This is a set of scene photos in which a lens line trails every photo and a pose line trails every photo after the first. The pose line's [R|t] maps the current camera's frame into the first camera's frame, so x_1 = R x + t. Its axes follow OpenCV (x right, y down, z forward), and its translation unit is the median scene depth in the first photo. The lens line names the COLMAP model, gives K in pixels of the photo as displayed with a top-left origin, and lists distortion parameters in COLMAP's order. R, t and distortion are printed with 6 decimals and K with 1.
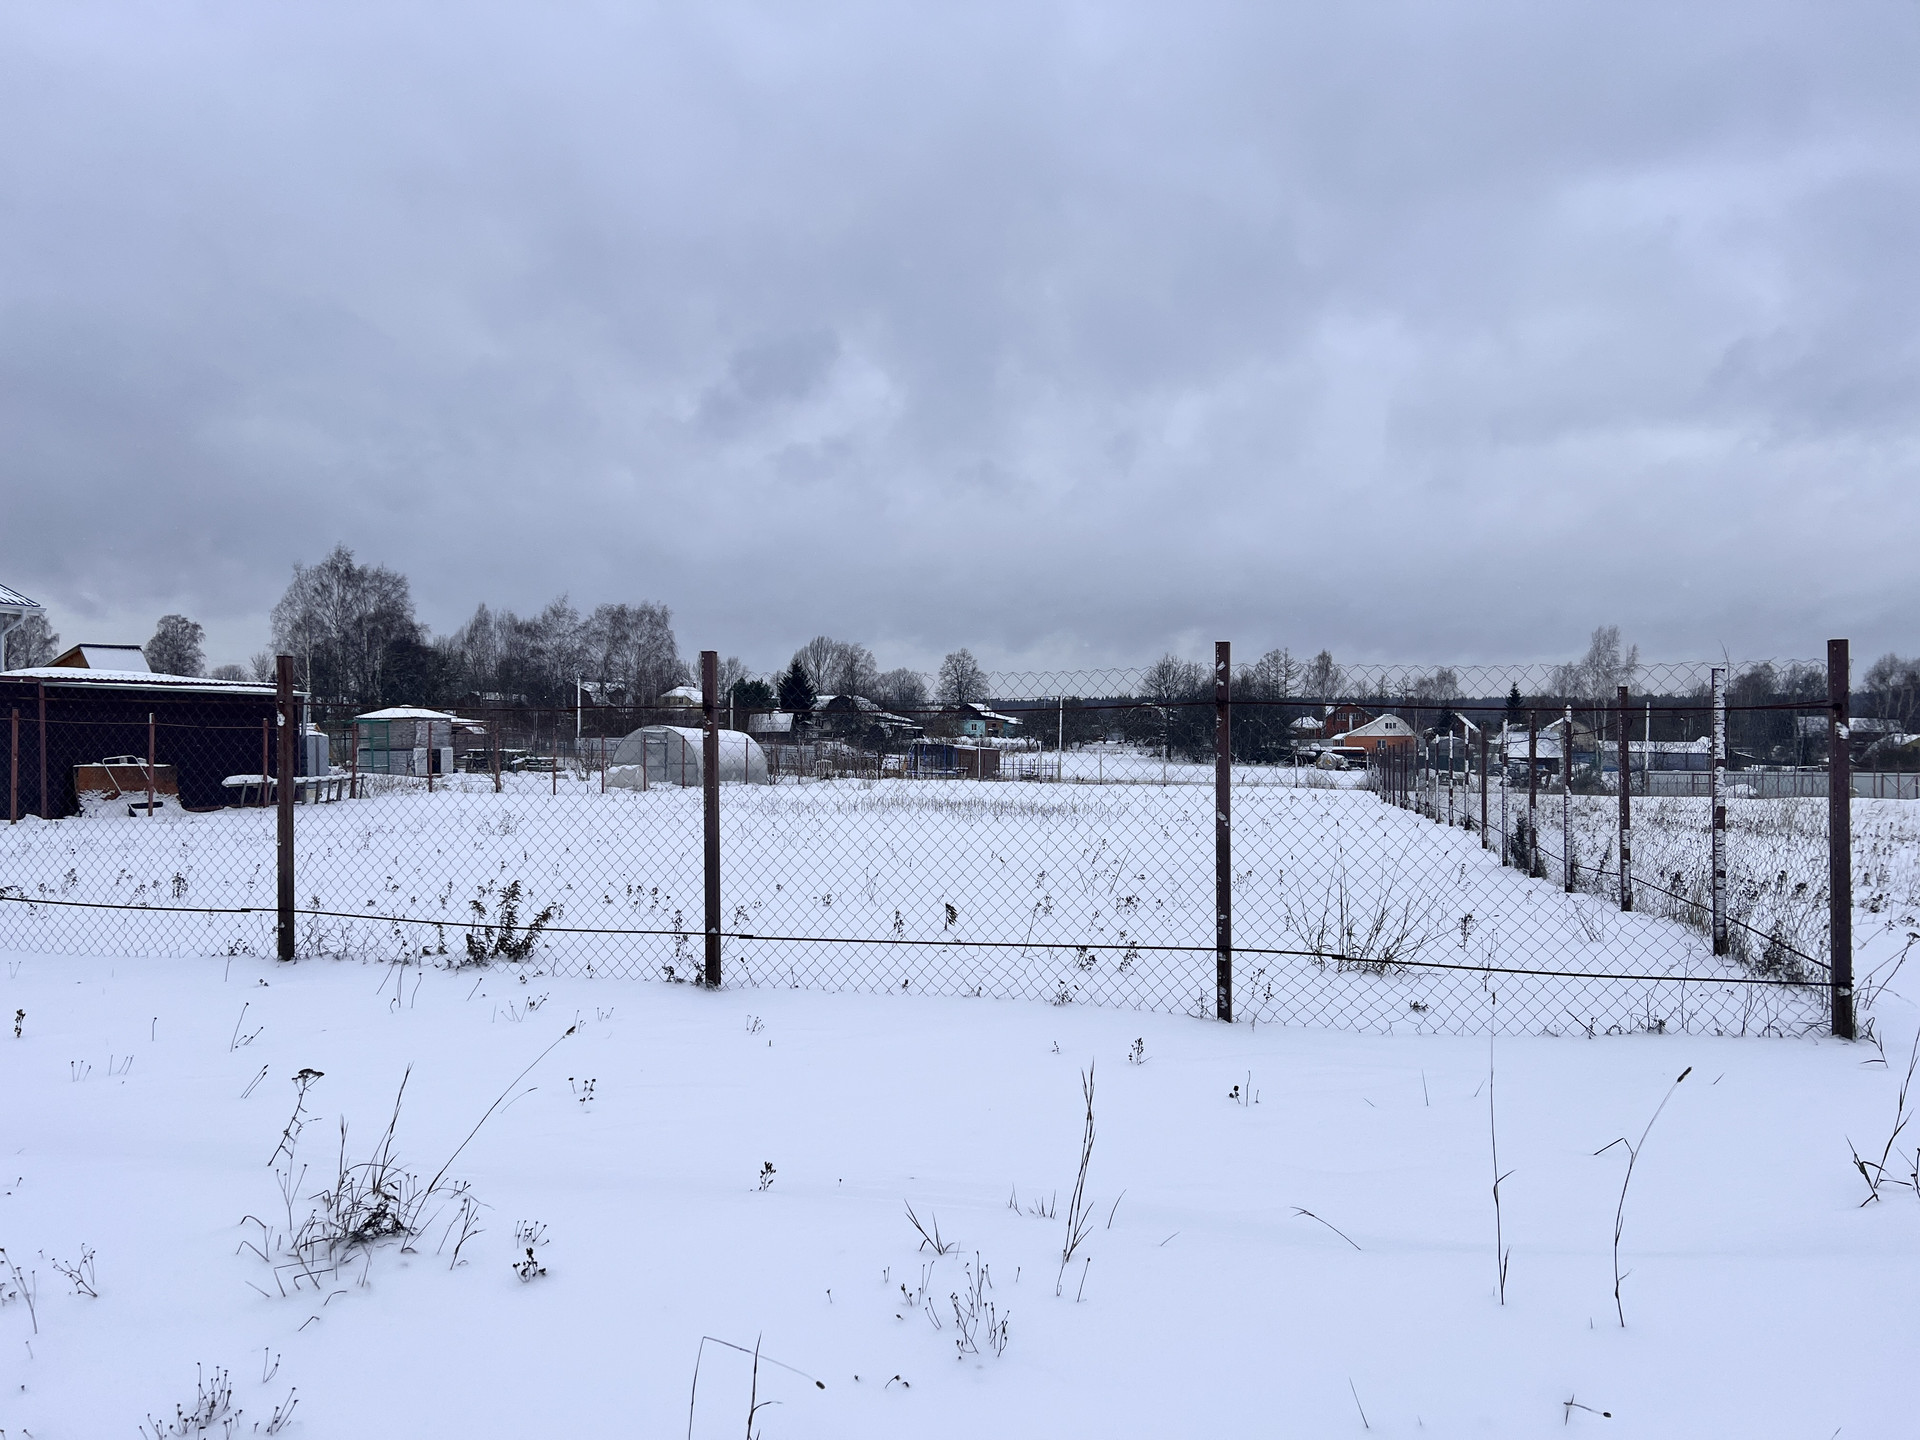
lens RADIAL K [[1440.3, 0, 960.0], [0, 1440.3, 720.0], [0, 0, 1]] dist [0.068558, -0.068487]
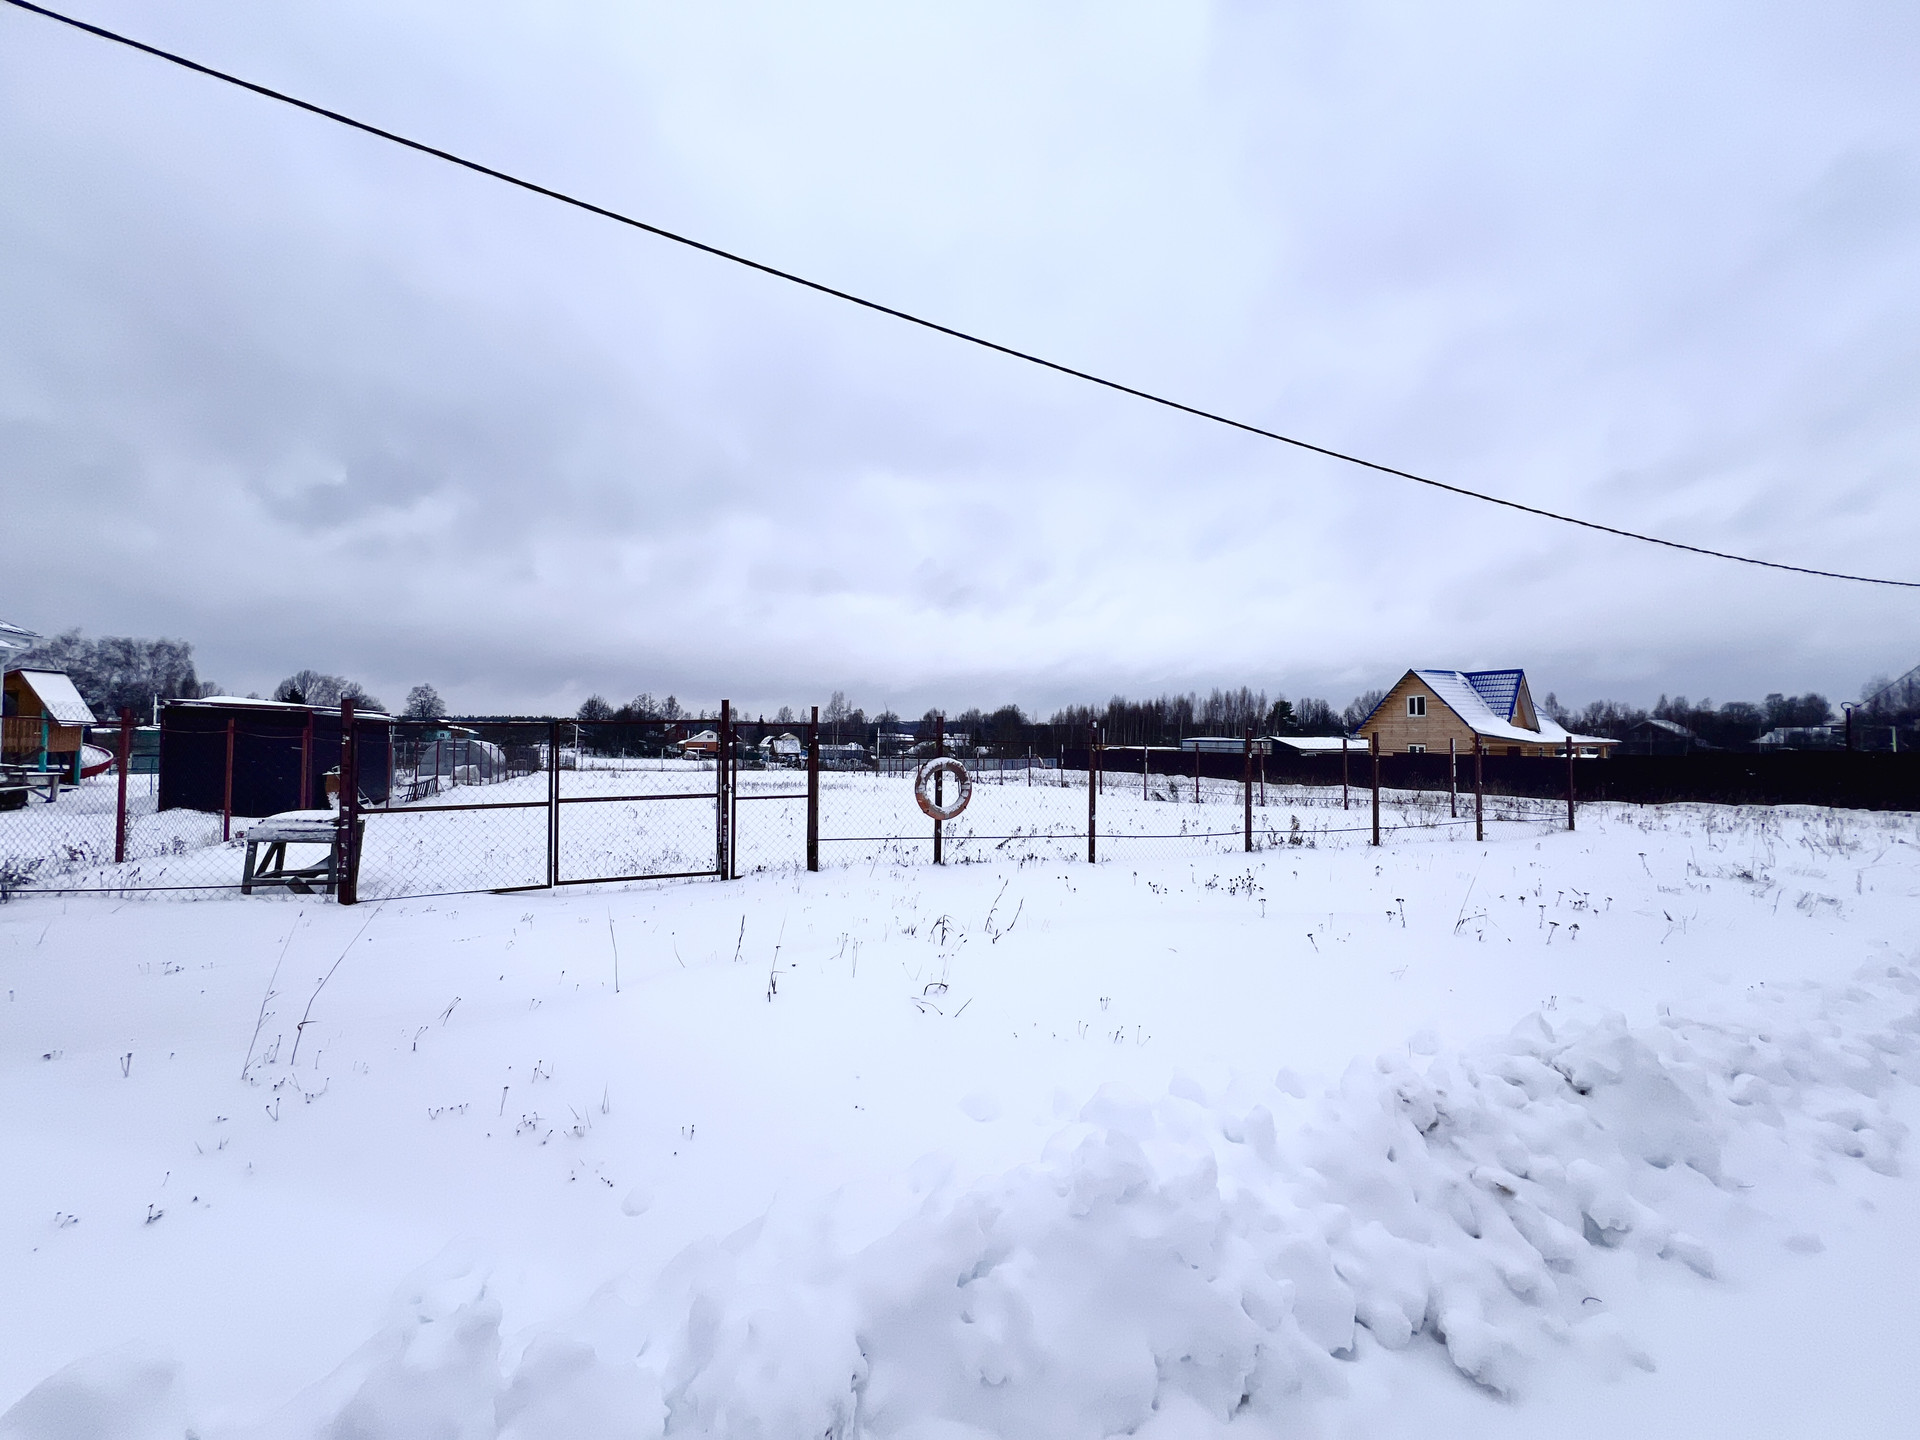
lens RADIAL K [[764.1, 0, 960.0], [0, 764.1, 720.0], [0, 0, 1]] dist [0.000150, -0.000256]
pose [[0.786426, 0.020360, 0.617349, -0.099934], [-0.010358, 0.999751, -0.019777, -0.001795], [-0.617598, 0.009158, 0.786441, 0.016235]]
